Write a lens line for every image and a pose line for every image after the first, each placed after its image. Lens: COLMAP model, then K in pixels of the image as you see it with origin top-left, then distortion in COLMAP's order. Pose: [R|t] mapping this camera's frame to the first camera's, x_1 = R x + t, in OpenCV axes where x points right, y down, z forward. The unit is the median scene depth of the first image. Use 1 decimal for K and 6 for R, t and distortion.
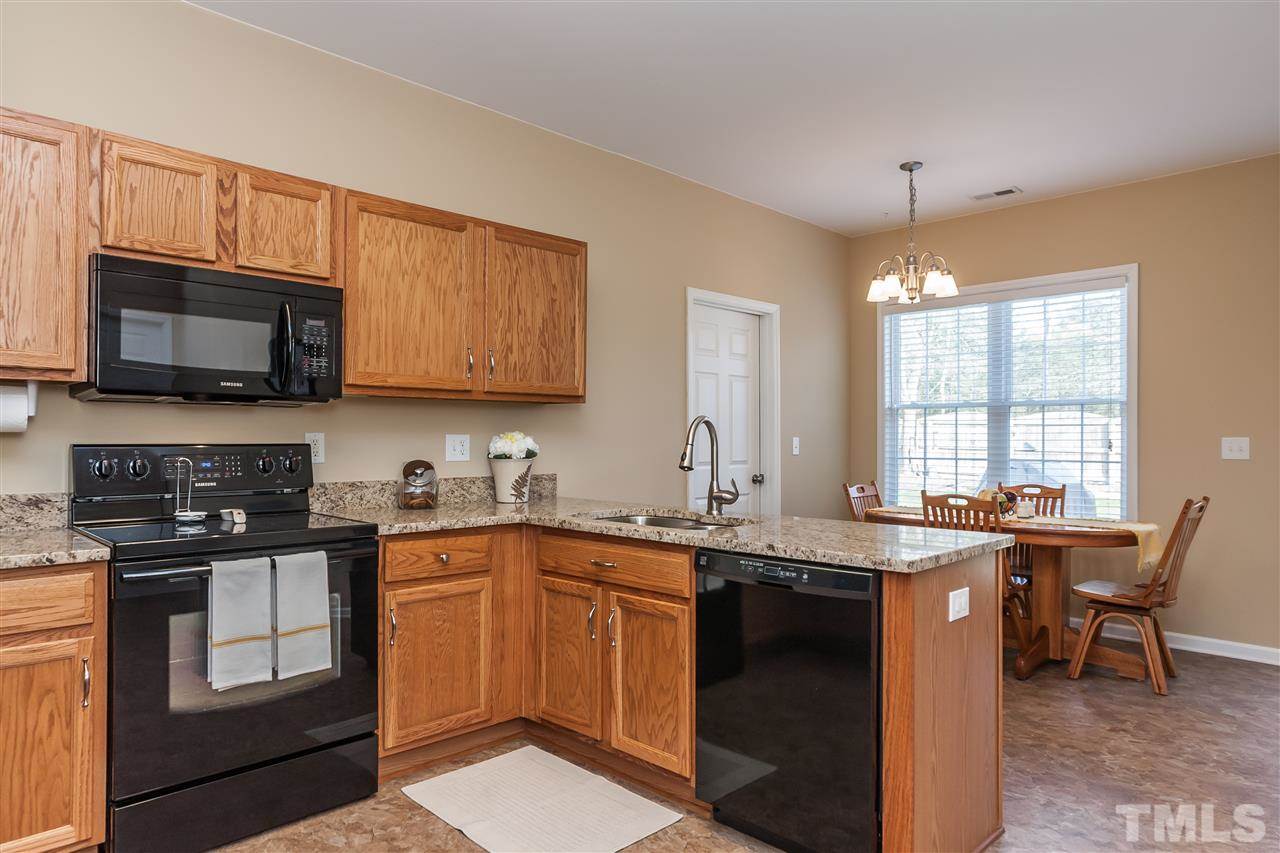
lens RADIAL K [[756.6, 0, 607.6], [0, 756.6, 439.0], [0, 0, 1]] dist [-0.017107, 0.010596]
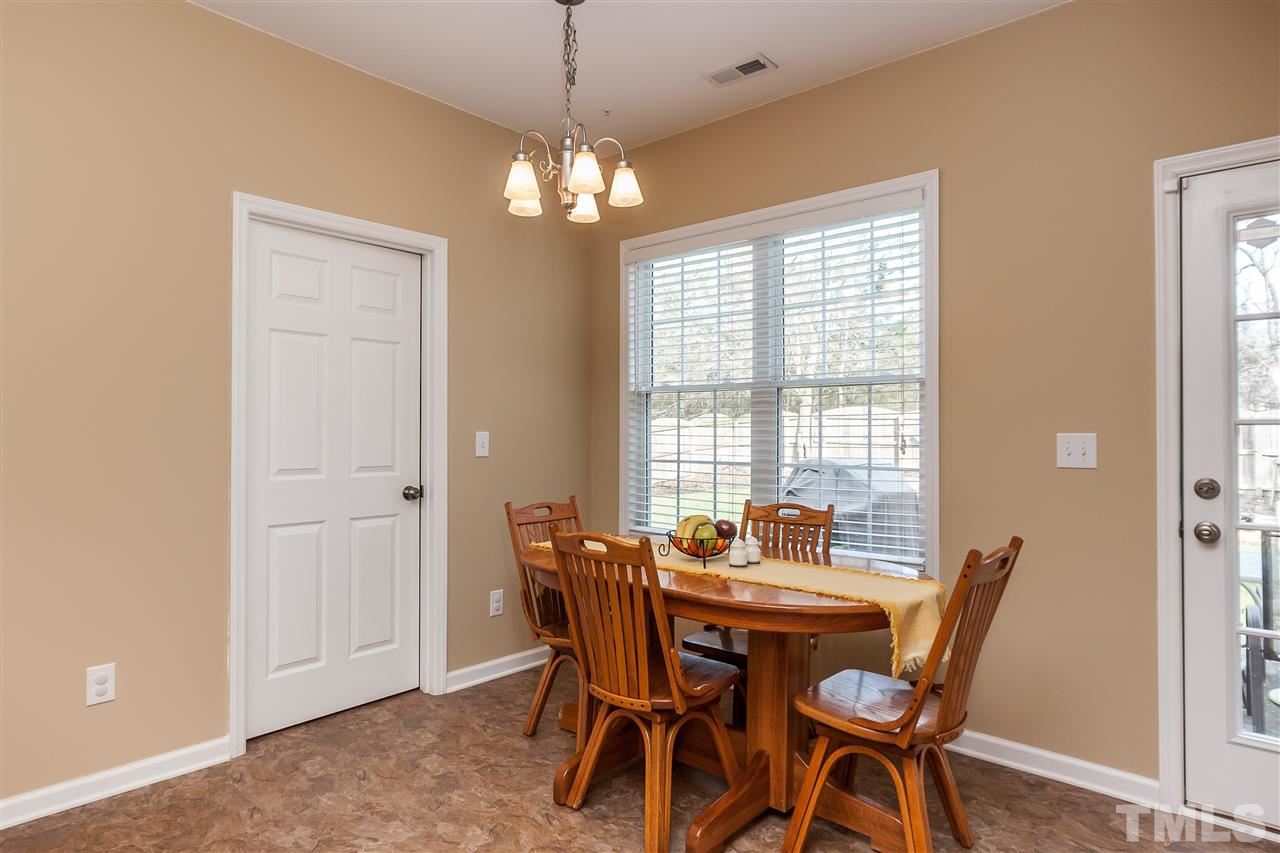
lens RADIAL K [[756.6, 0, 556.7], [0, 756.6, 425.9], [0, 0, 1]] dist [-0.017107, 0.010596]
pose [[0.998408, 0.002038, 0.056367, 0.334847], [-0.001632, 0.999972, -0.007254, -0.002992], [-0.056380, 0.007150, 0.998384, 0.361676]]
